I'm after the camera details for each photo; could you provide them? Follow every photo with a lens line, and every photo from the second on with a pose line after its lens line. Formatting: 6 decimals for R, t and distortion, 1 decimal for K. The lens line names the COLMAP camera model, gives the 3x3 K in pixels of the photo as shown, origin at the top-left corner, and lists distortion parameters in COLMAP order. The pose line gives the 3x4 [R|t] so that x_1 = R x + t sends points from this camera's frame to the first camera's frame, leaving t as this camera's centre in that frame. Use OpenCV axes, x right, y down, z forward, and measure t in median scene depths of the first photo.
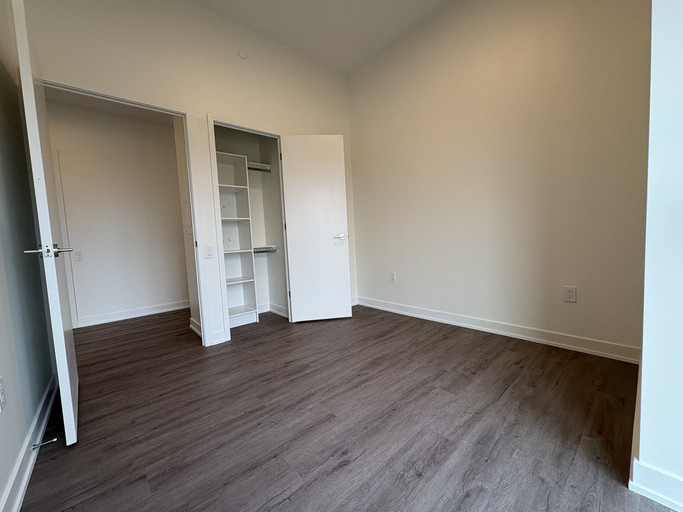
lens RADIAL K [[271.8, 0, 341.5], [0, 271.8, 256.0], [0, 0, 1]] dist [0.000763, 0.000190]
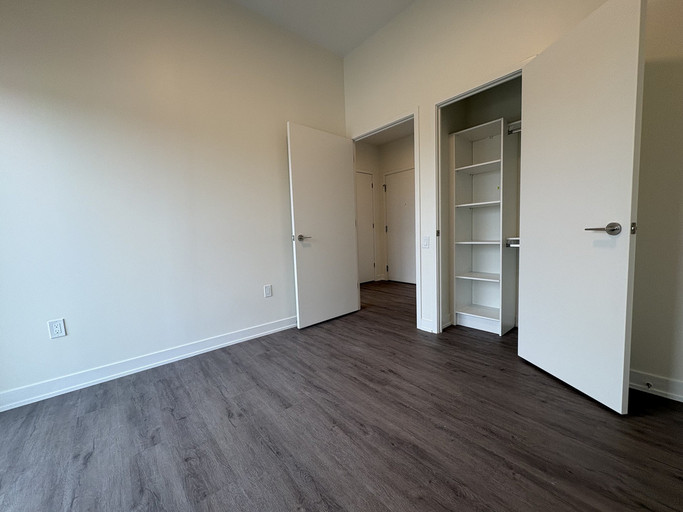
lens RADIAL K [[271.8, 0, 341.5], [0, 271.8, 256.0], [0, 0, 1]] dist [0.000763, 0.000190]
pose [[-0.007628, 0.130800, -0.991379, 0.758633], [-0.032234, 0.990861, 0.130980, -0.120103], [0.999451, 0.032955, -0.003342, 0.950172]]
